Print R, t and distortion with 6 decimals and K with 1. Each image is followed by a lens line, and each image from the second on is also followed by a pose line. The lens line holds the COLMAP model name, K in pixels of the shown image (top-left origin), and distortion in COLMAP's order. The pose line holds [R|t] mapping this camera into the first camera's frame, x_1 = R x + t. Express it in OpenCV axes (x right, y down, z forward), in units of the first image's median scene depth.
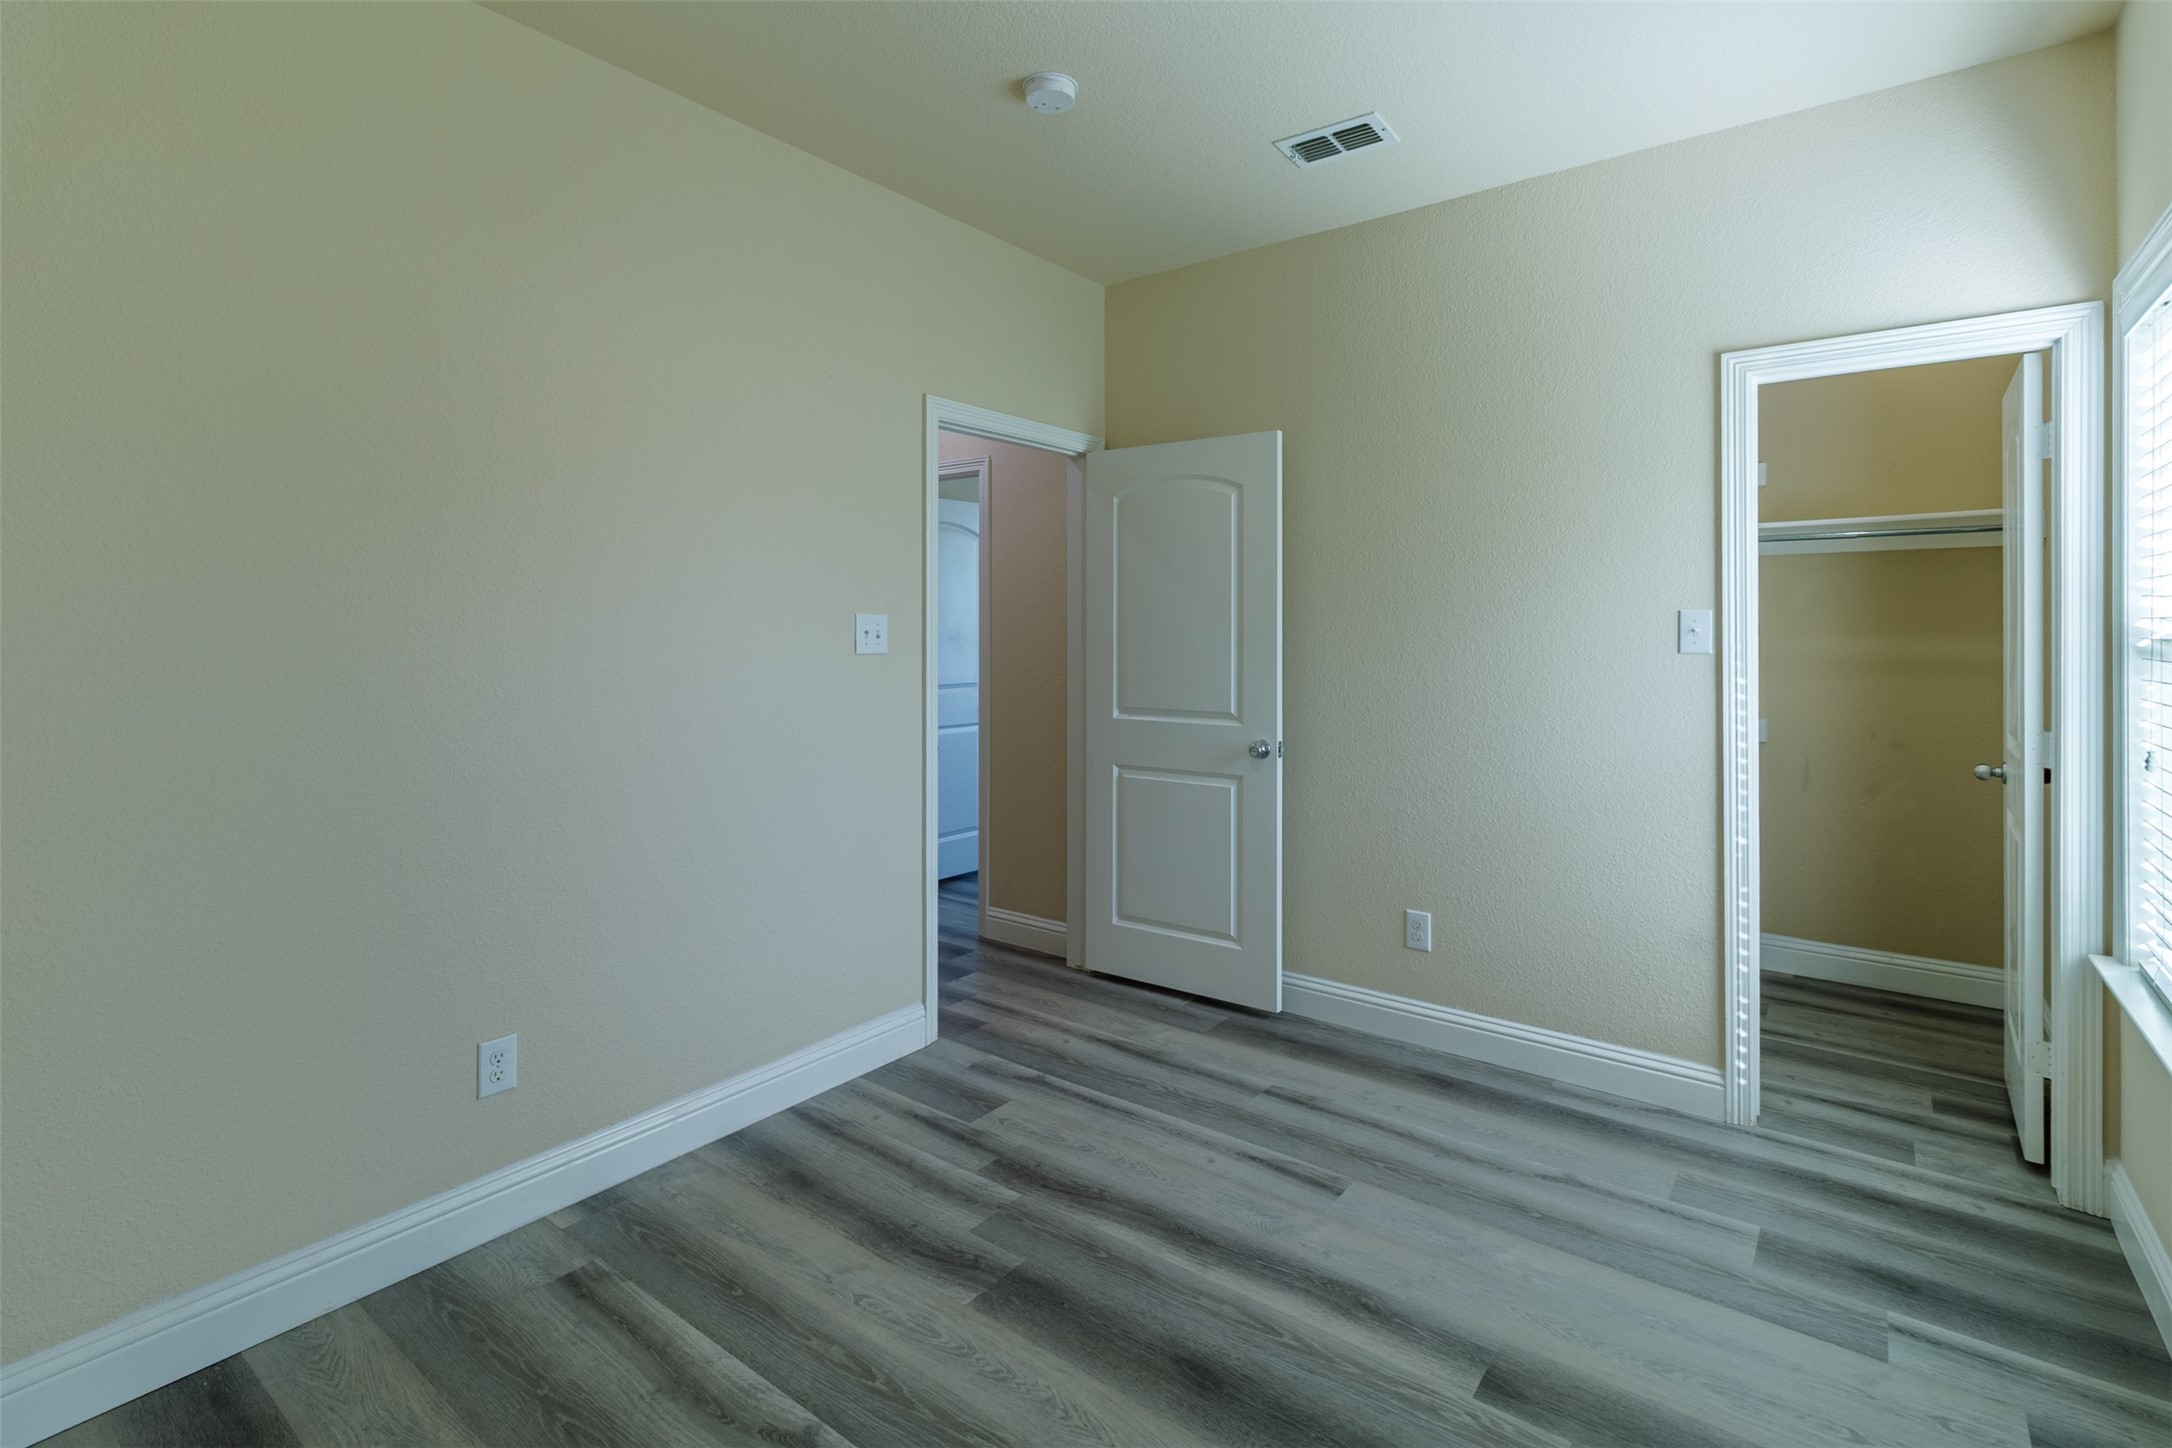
lens RADIAL K [[990.2, 0, 1099.3], [0, 990.2, 618.5], [0, 0, 1]] dist [-0.000429, 0.000672]
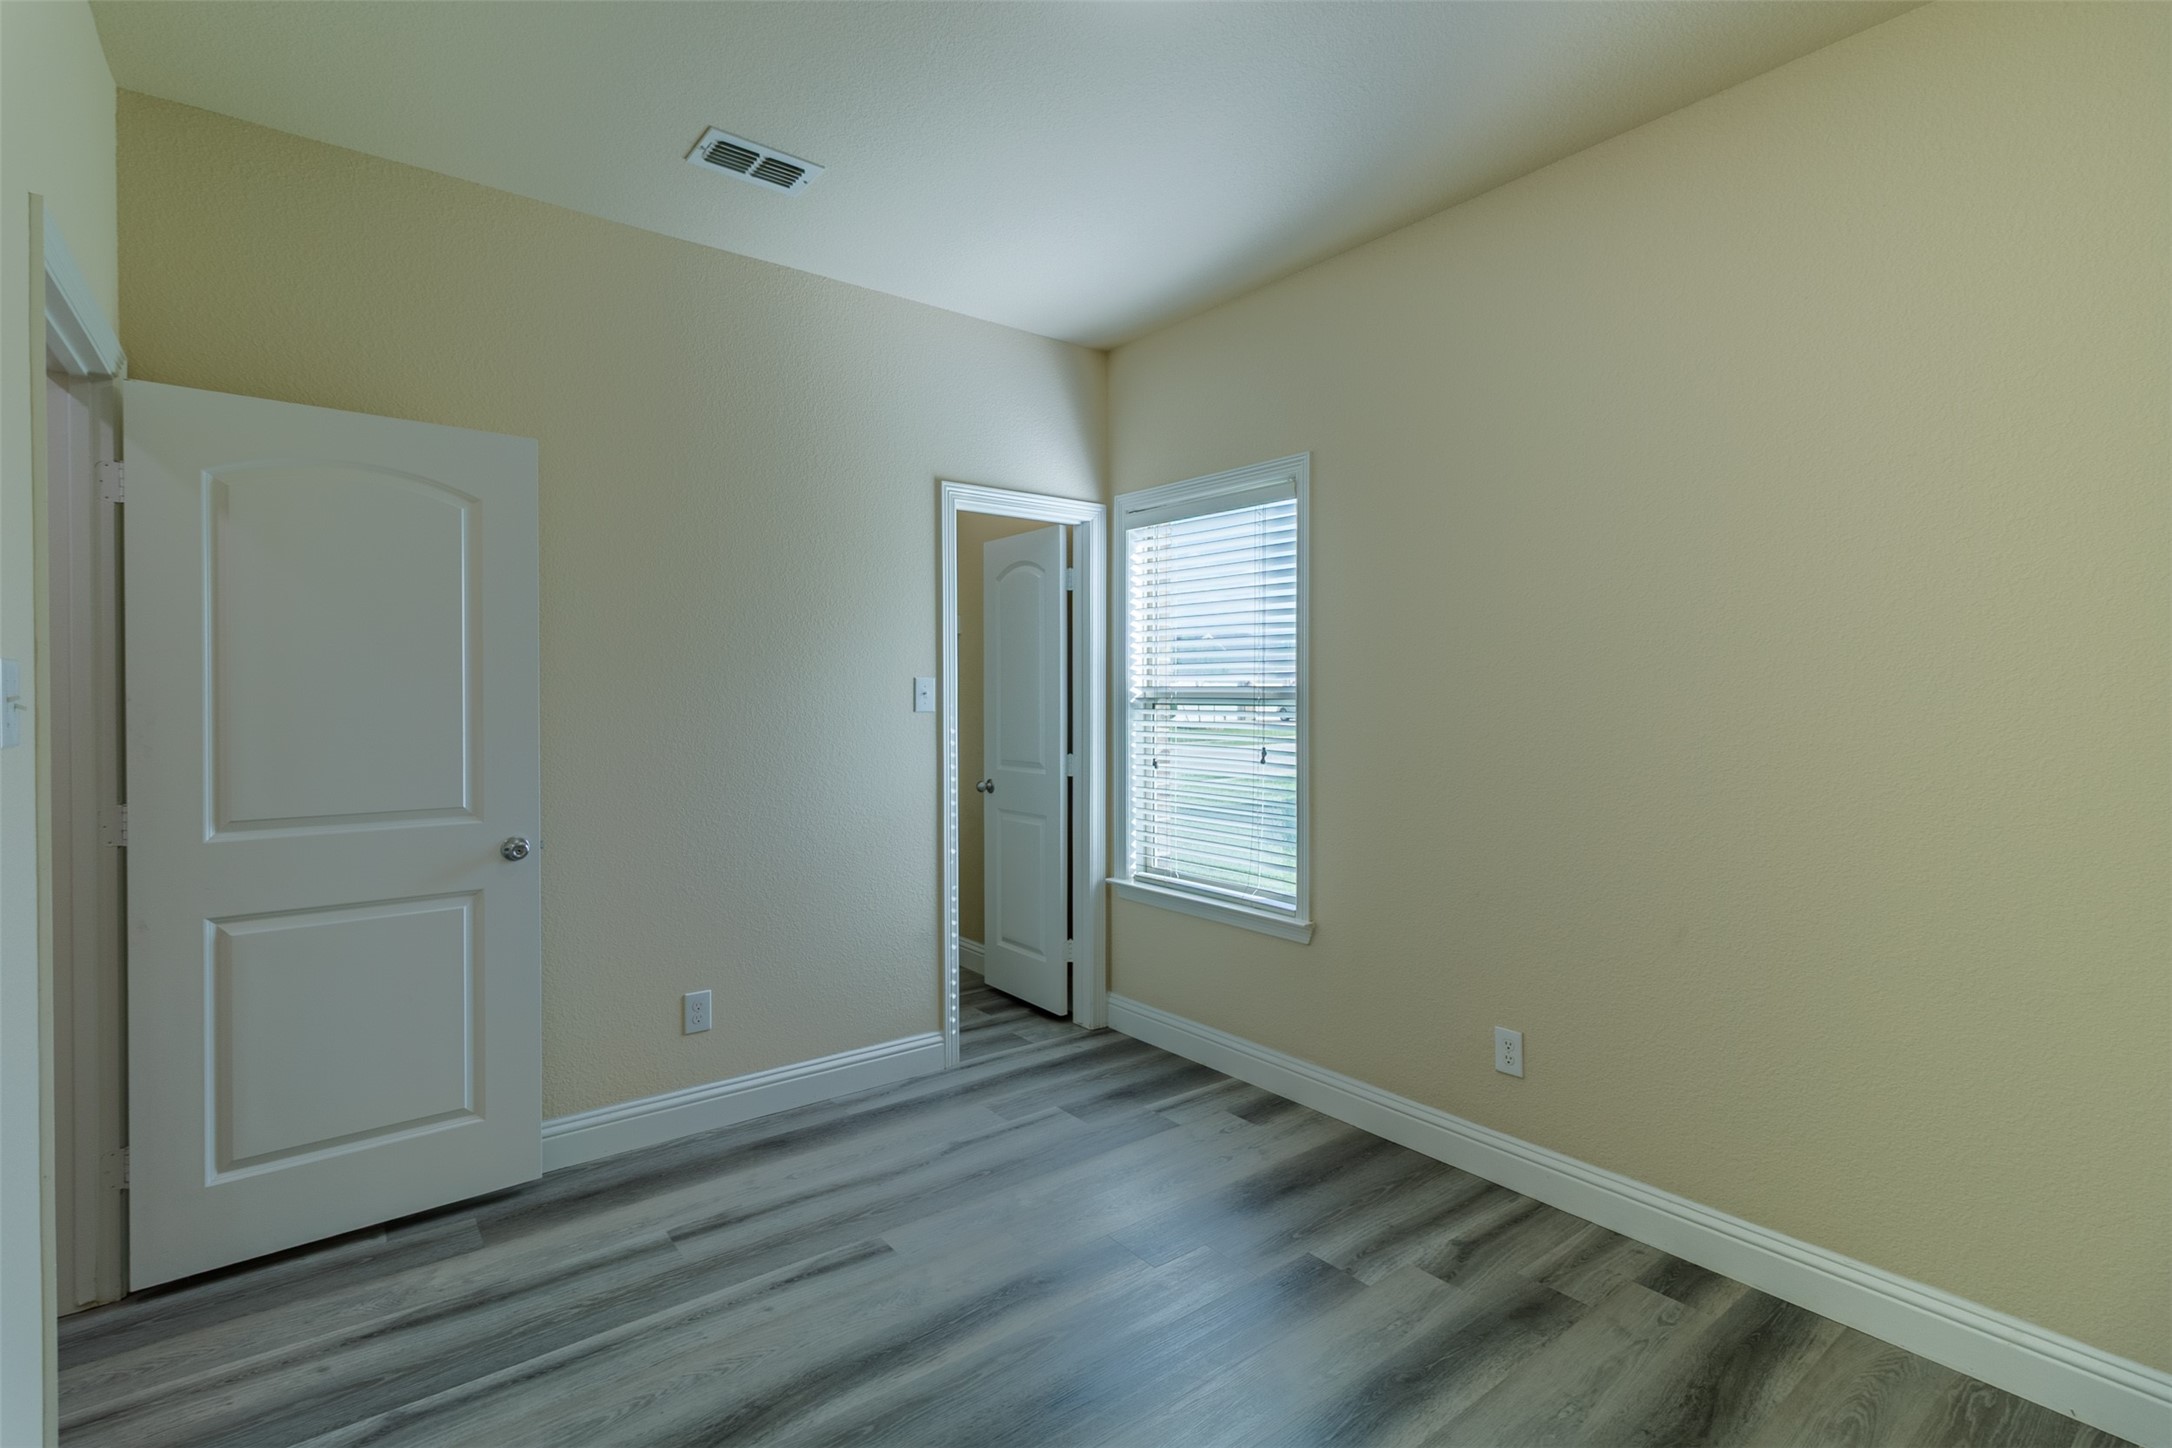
lens RADIAL K [[1000.7, 0, 1099.1], [0, 1000.7, 693.9], [0, 0, 1]] dist [0.001483, 0.000211]
pose [[0.271901, 0.001845, 0.962324, -0.579863], [-0.006786, 0.999977, 0.000000, 0.011186], [-0.962301, -0.006530, 0.271907, 0.441407]]
